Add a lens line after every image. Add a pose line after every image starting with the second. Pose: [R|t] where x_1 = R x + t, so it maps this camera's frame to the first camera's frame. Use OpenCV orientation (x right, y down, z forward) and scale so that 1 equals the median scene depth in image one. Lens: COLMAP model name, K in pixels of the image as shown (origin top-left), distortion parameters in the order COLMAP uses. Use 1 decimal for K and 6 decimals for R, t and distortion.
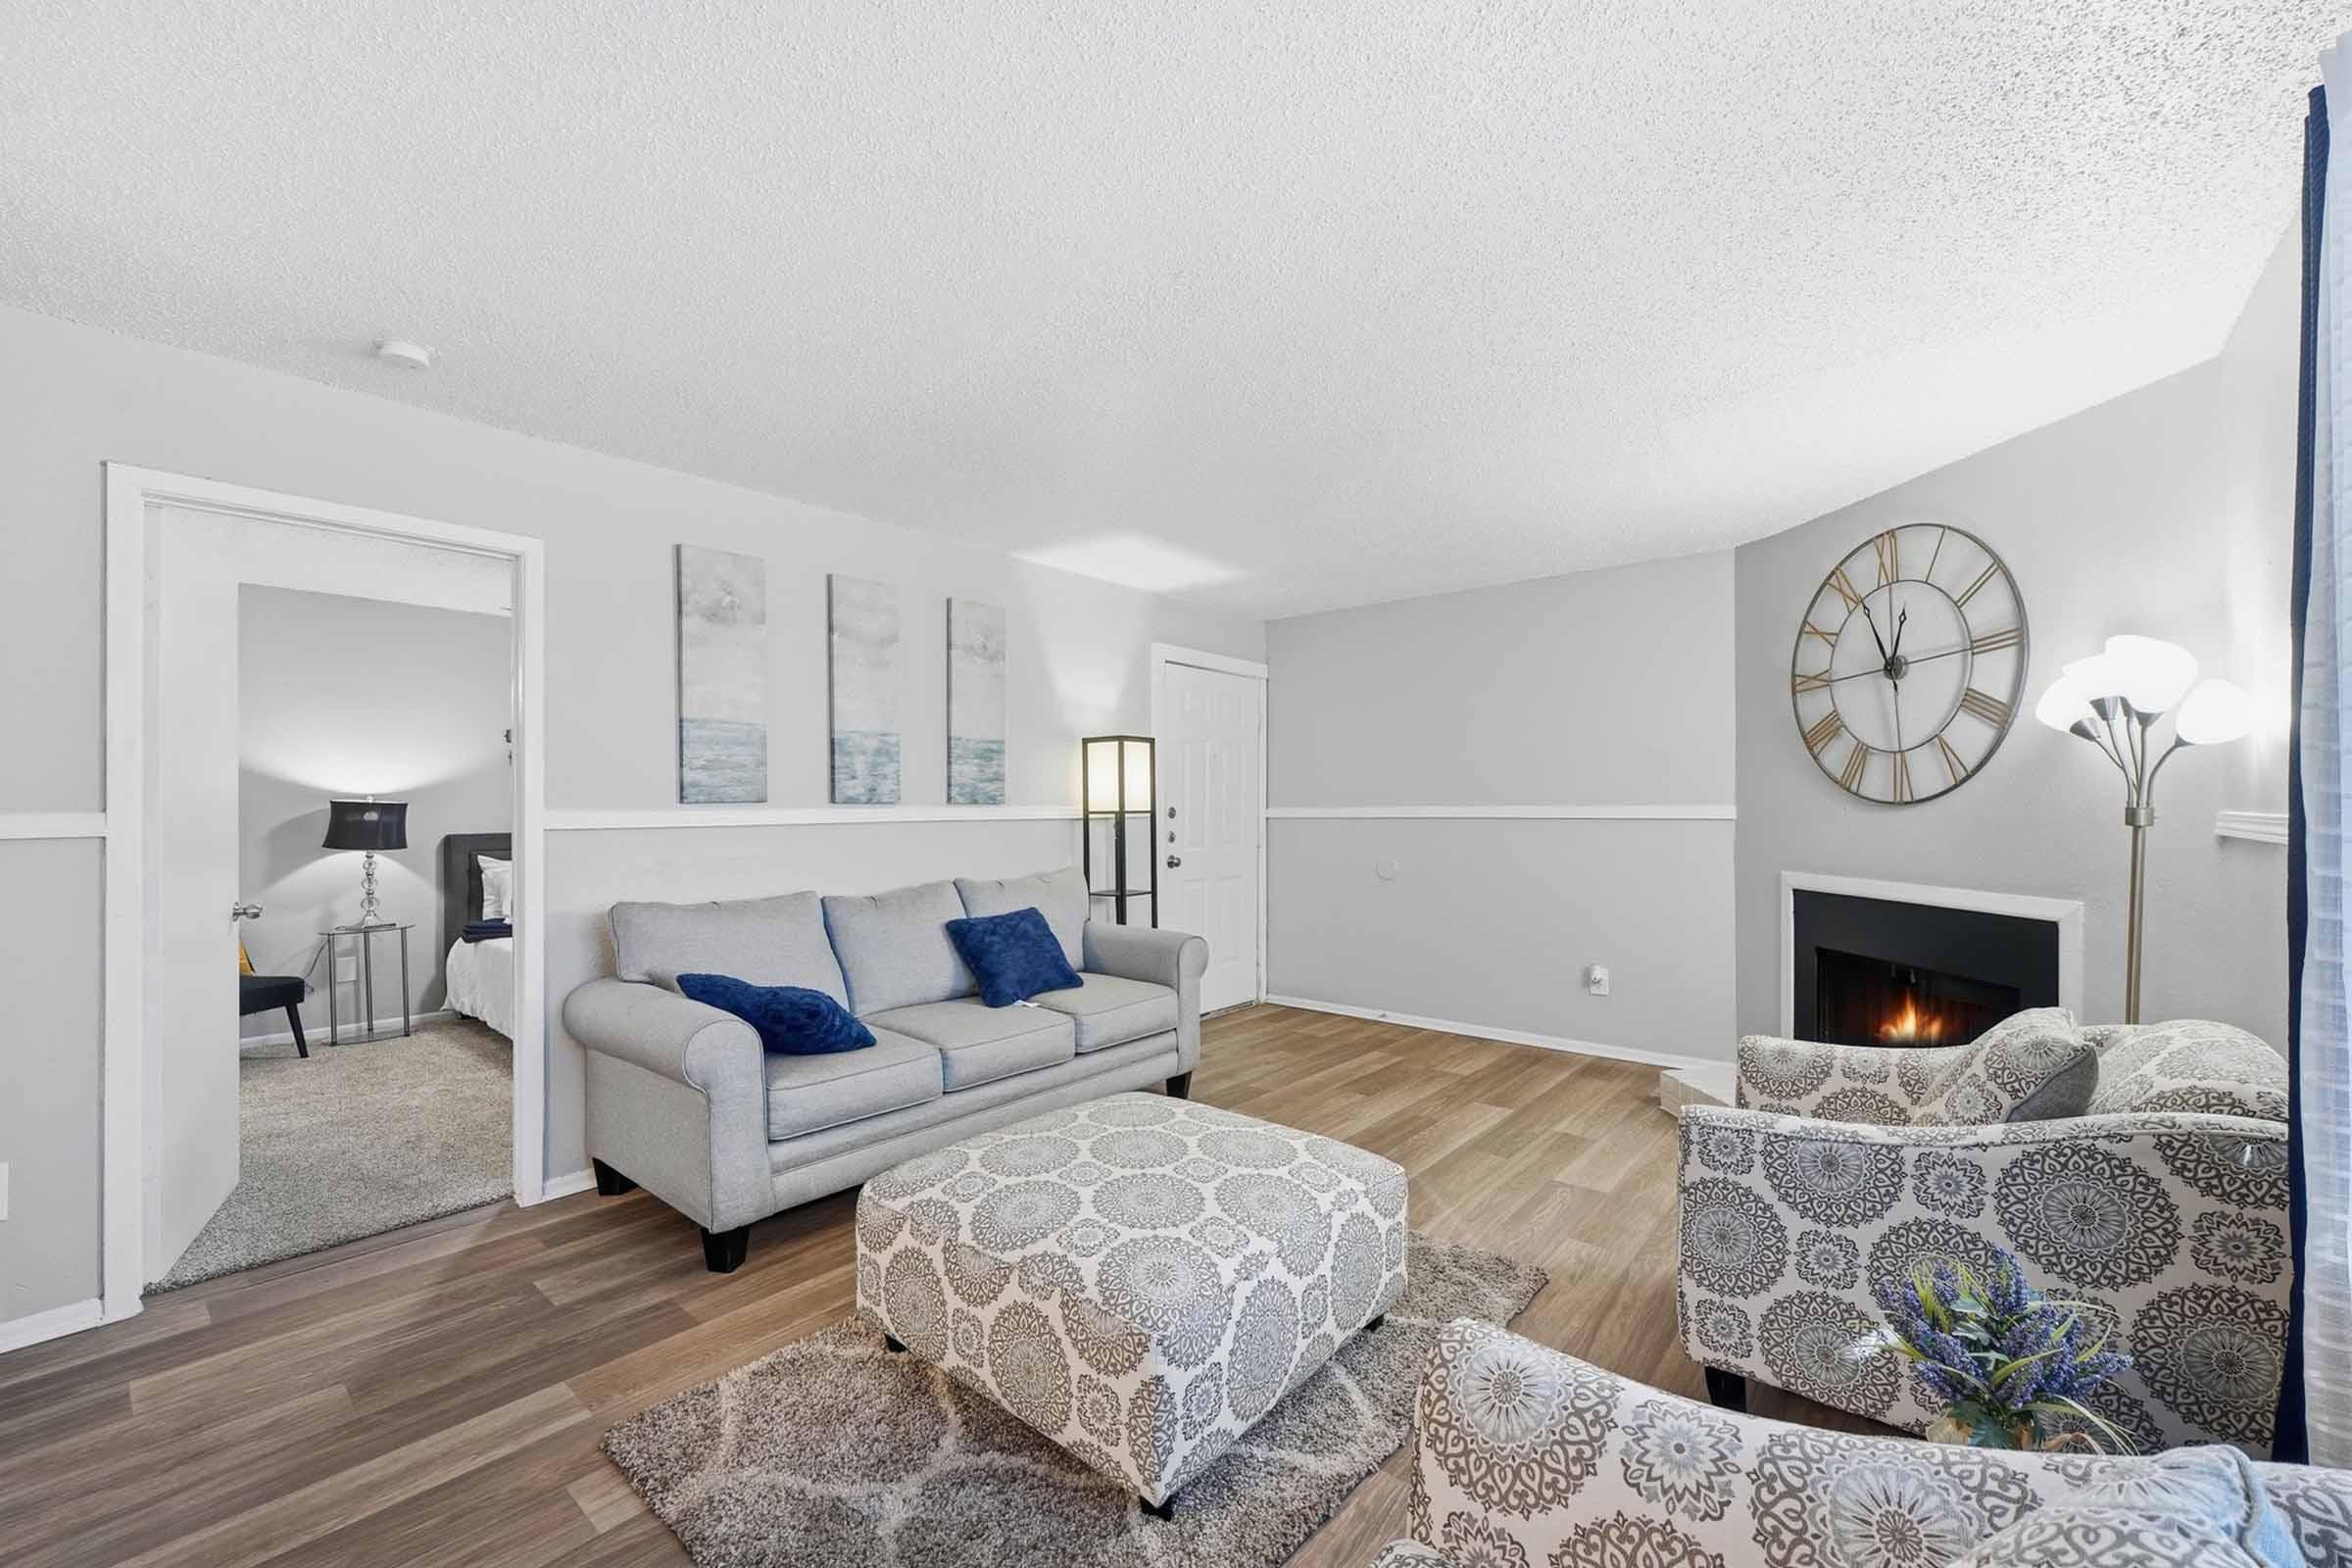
lens RADIAL K [[953.8, 0, 1159.9], [0, 953.8, 798.7], [0, 0, 1]] dist [0.000206, 0.000797]
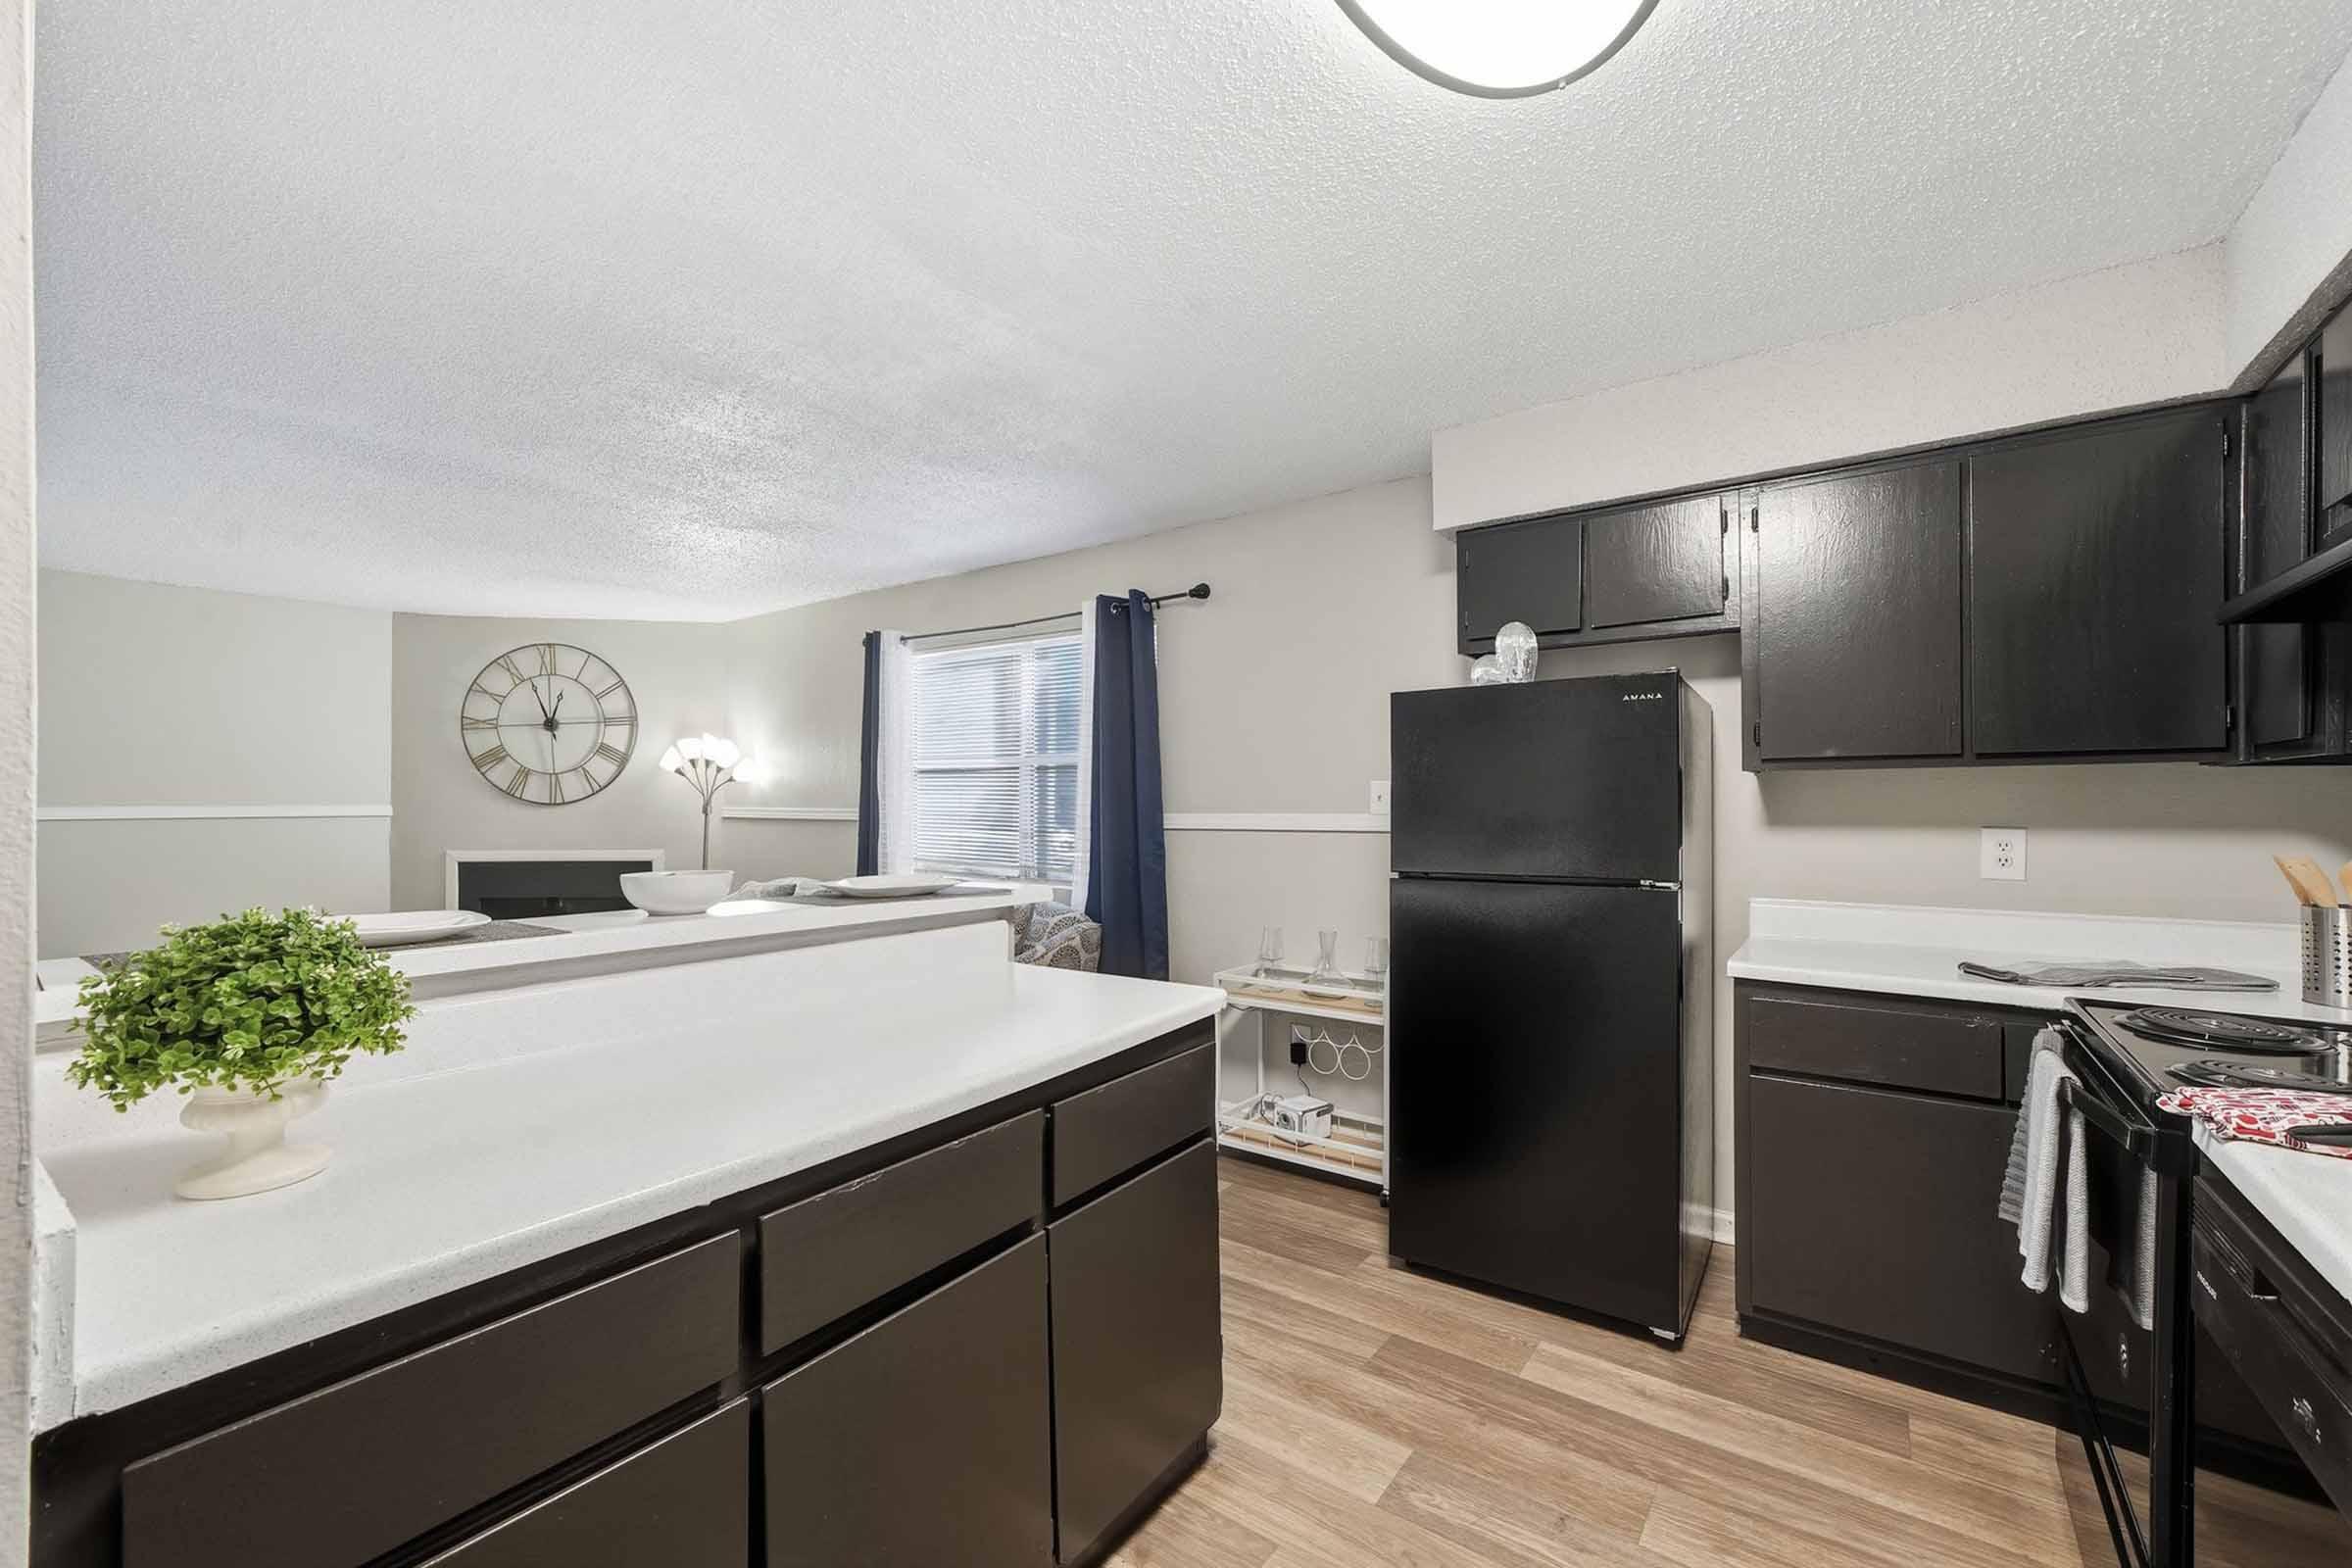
lens RADIAL K [[953.8, 0, 1191.9], [0, 953.8, 803.4], [0, 0, 1]] dist [0.000206, 0.000797]
pose [[-0.084530, 0.001463, 0.996420, -0.889941], [-0.006045, 0.999980, -0.001981, 0.000180], [-0.996403, -0.006191, -0.084520, -0.001167]]
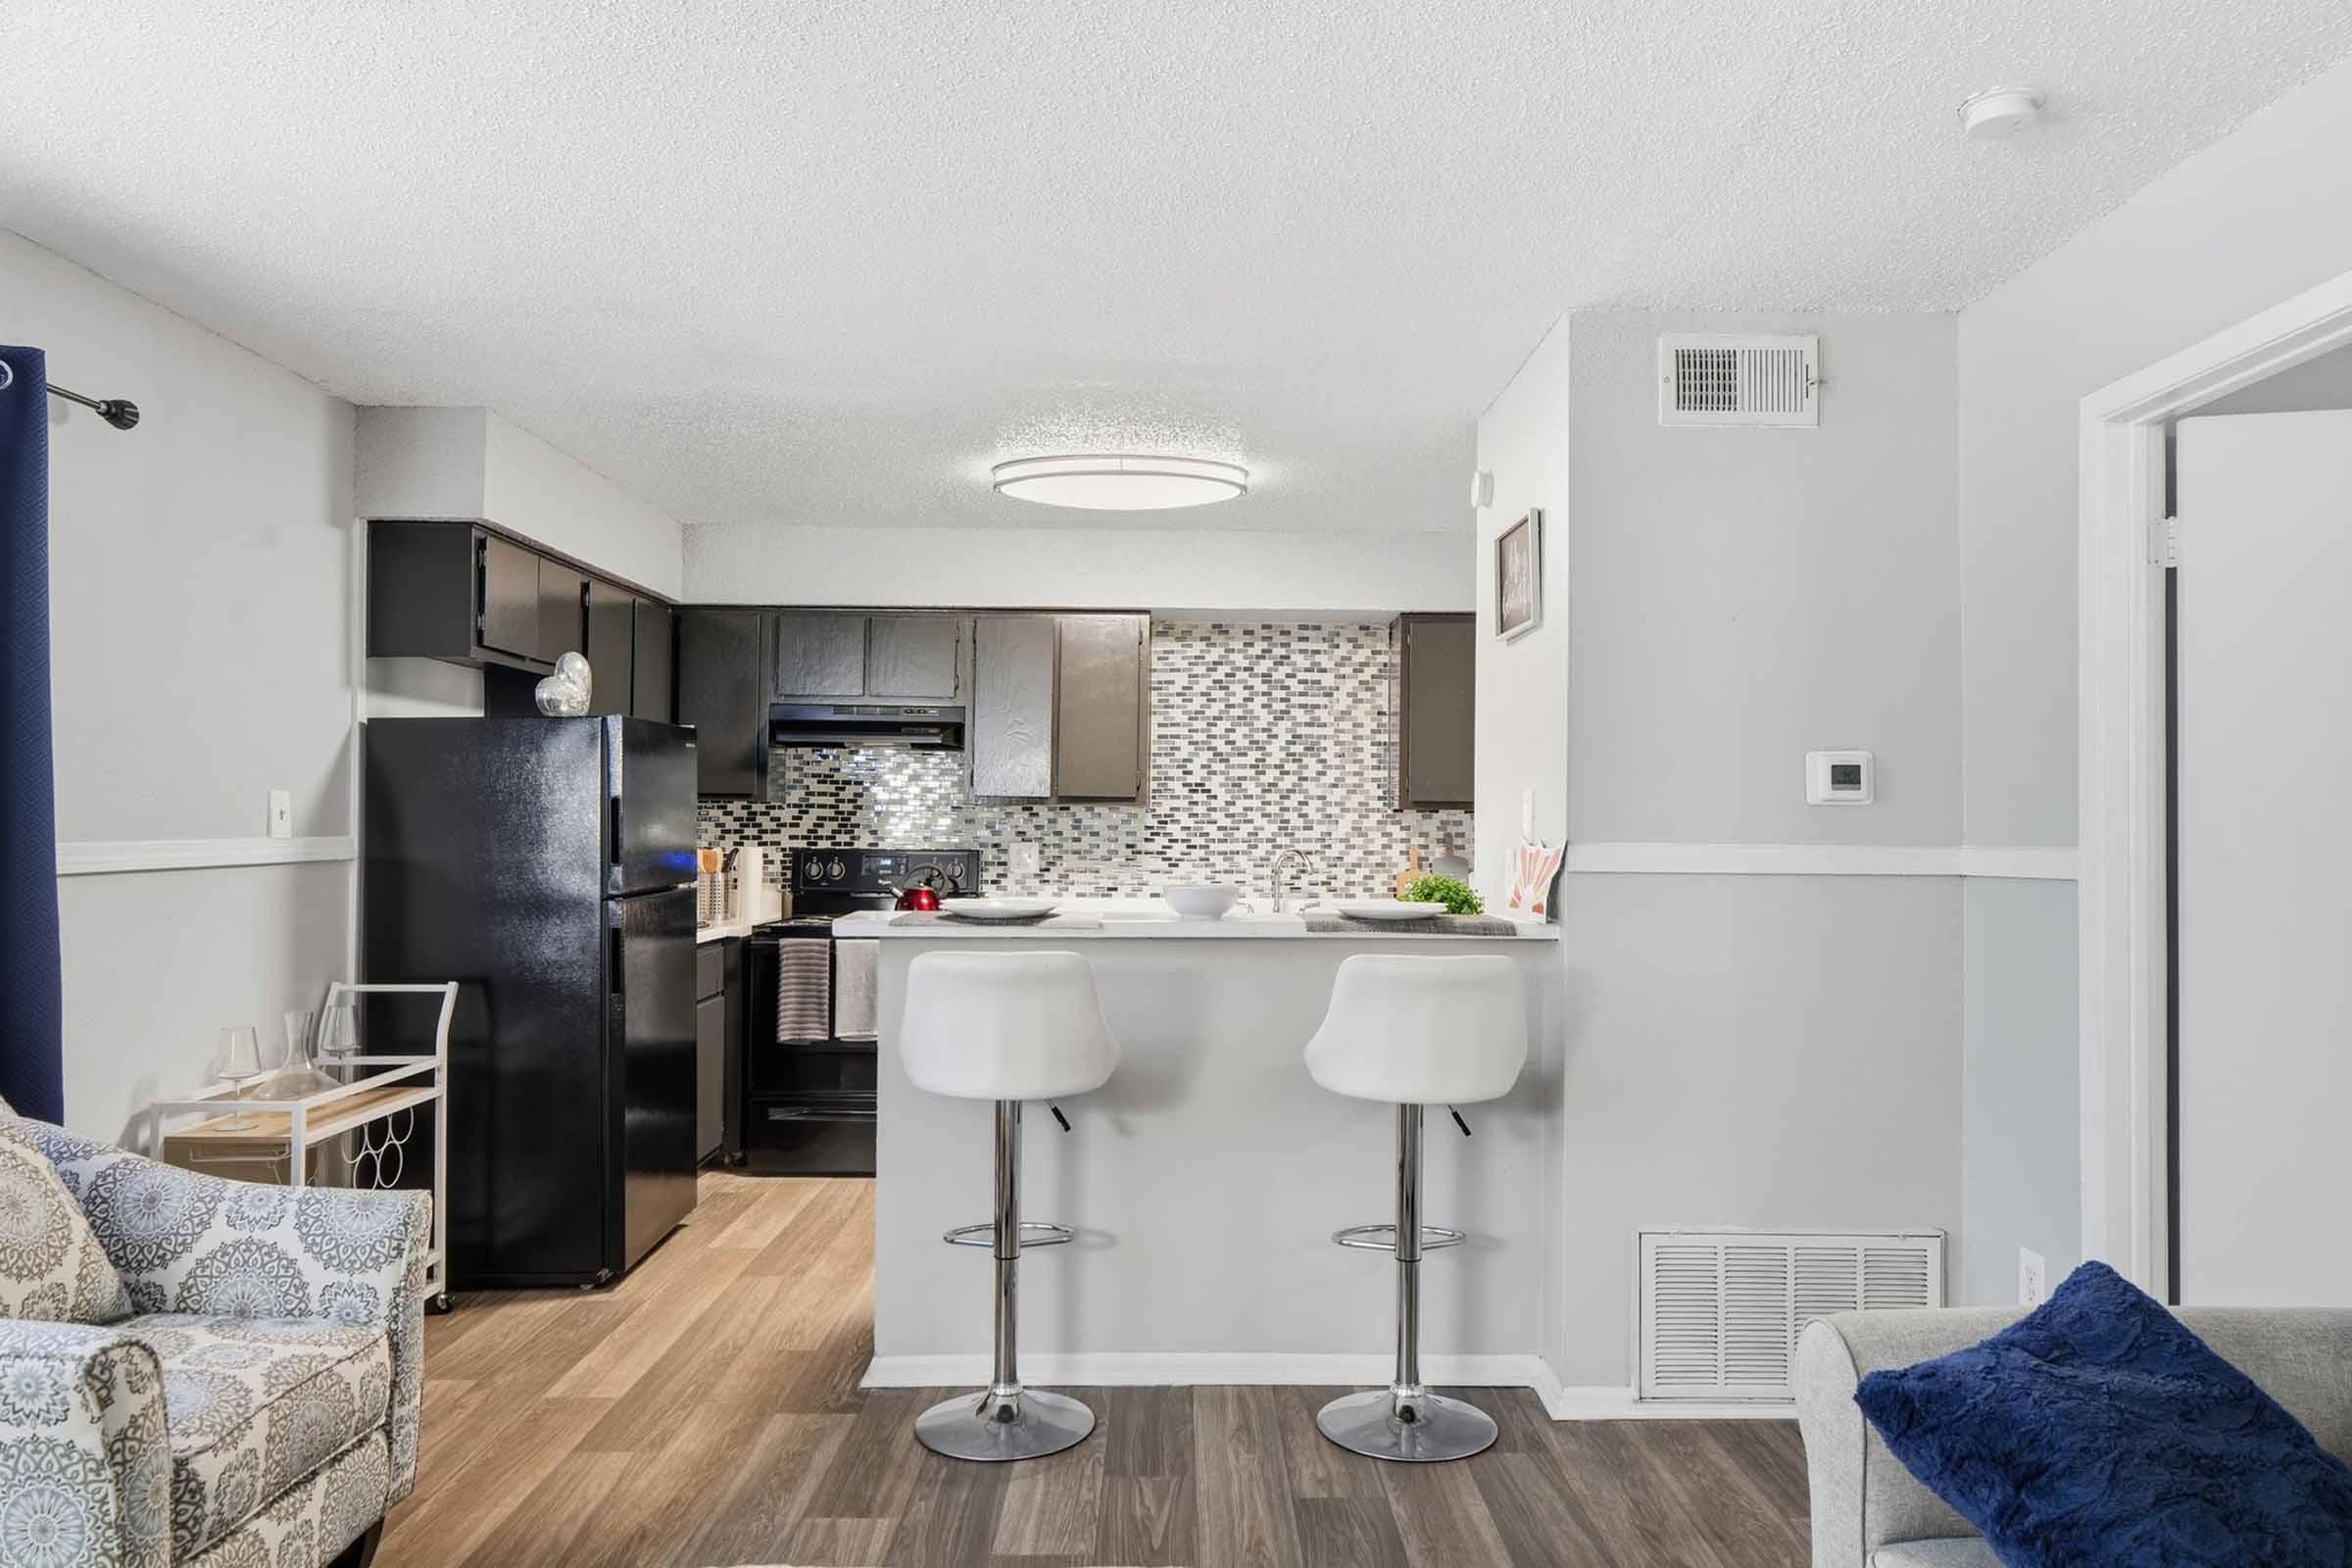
lens RADIAL K [[1538.9, 0, 1189.4], [0, 1538.9, 788.2], [0, 0, 1]] dist [0.000604, 0.000037]
pose [[-0.749548, -0.020559, -0.661631, 0.154617], [-0.003625, 0.999630, -0.026955, 0.000322], [0.661940, -0.017806, -0.749345, 0.855857]]
